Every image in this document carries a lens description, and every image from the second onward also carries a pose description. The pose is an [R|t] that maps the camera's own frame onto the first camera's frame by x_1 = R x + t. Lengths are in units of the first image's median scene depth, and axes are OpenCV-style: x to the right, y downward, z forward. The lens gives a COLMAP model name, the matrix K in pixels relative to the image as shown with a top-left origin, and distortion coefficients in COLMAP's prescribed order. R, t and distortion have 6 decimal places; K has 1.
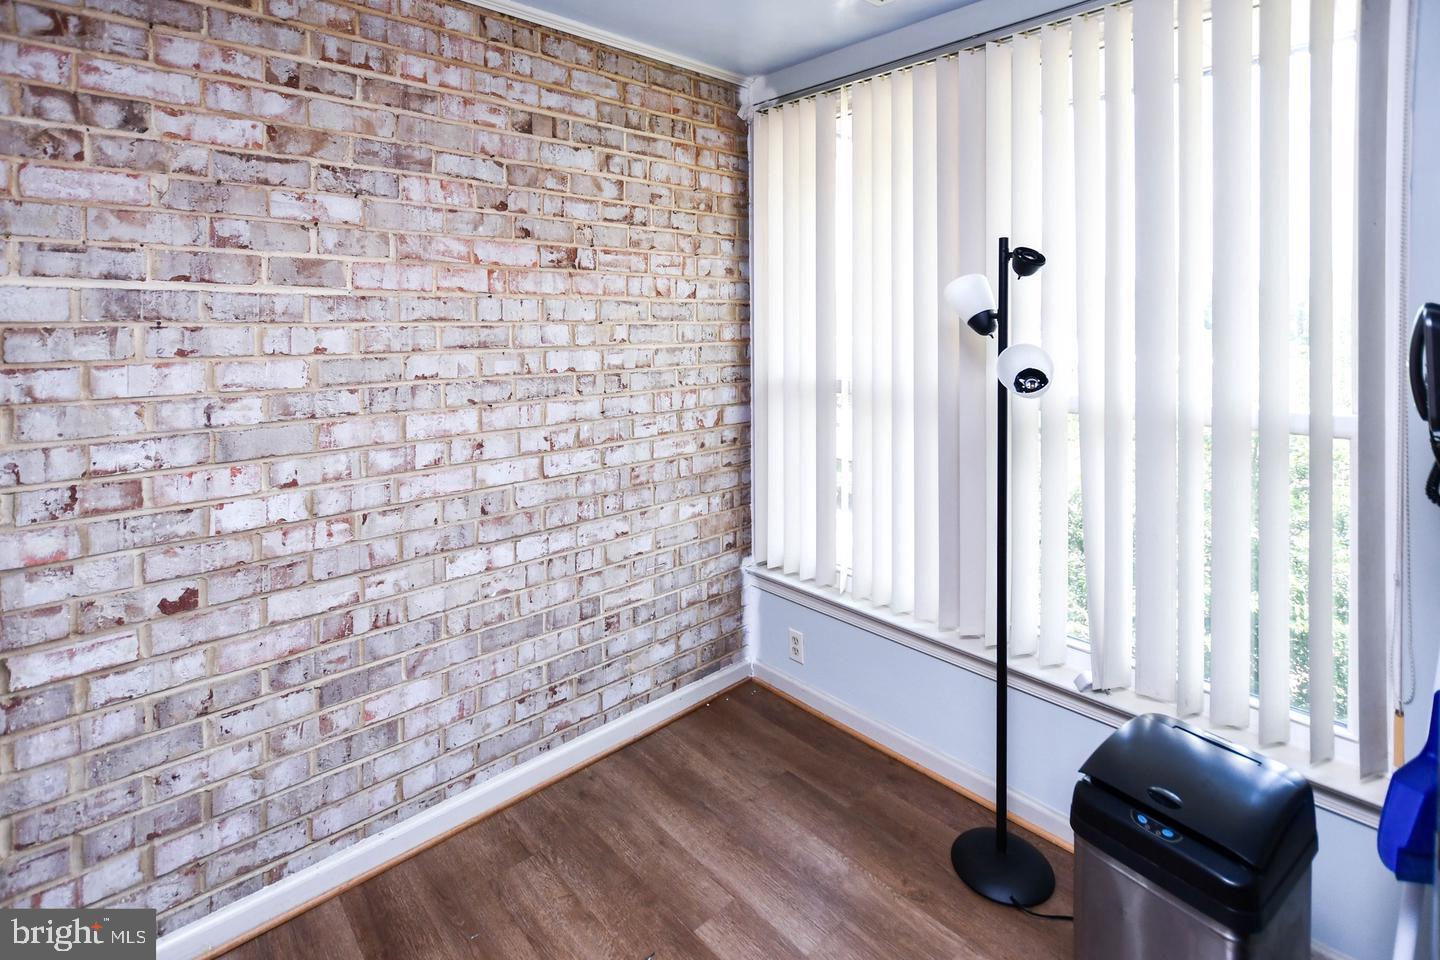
lens RADIAL K [[673.3, 0, 716.3], [0, 673.3, 354.5], [0, 0, 1]] dist [-0.000681, -0.000016]
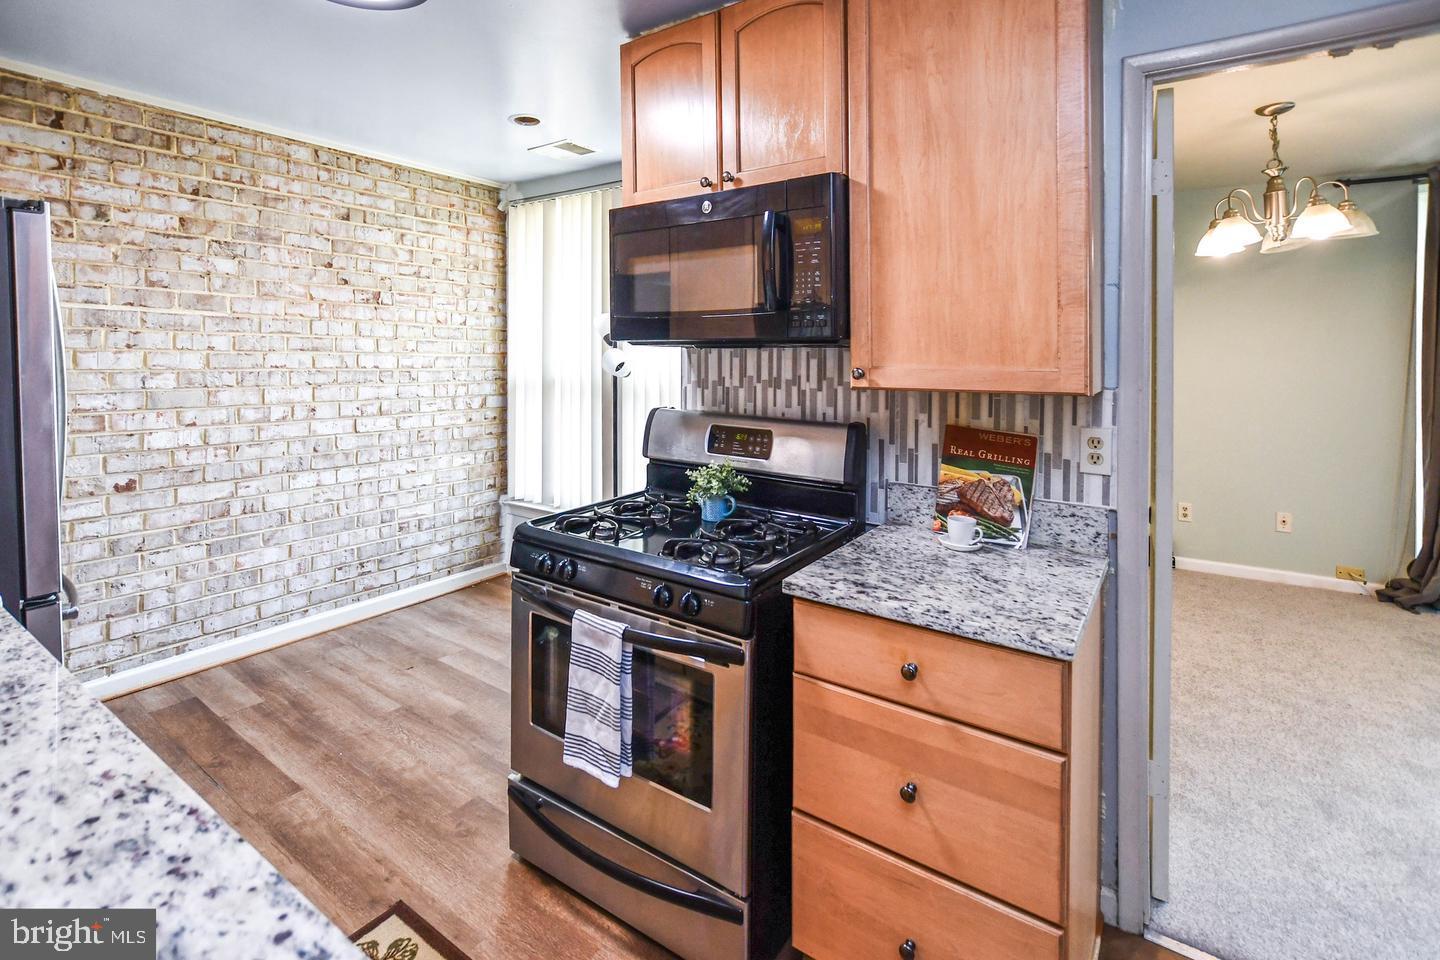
lens RADIAL K [[673.3, 0, 716.3], [0, 673.3, 354.5], [0, 0, 1]] dist [-0.000681, -0.000016]
pose [[0.973723, -0.020207, 0.226836, 0.249183], [0.040297, 0.995626, -0.084289, 0.192033], [-0.224141, 0.091215, 0.970279, -0.869918]]
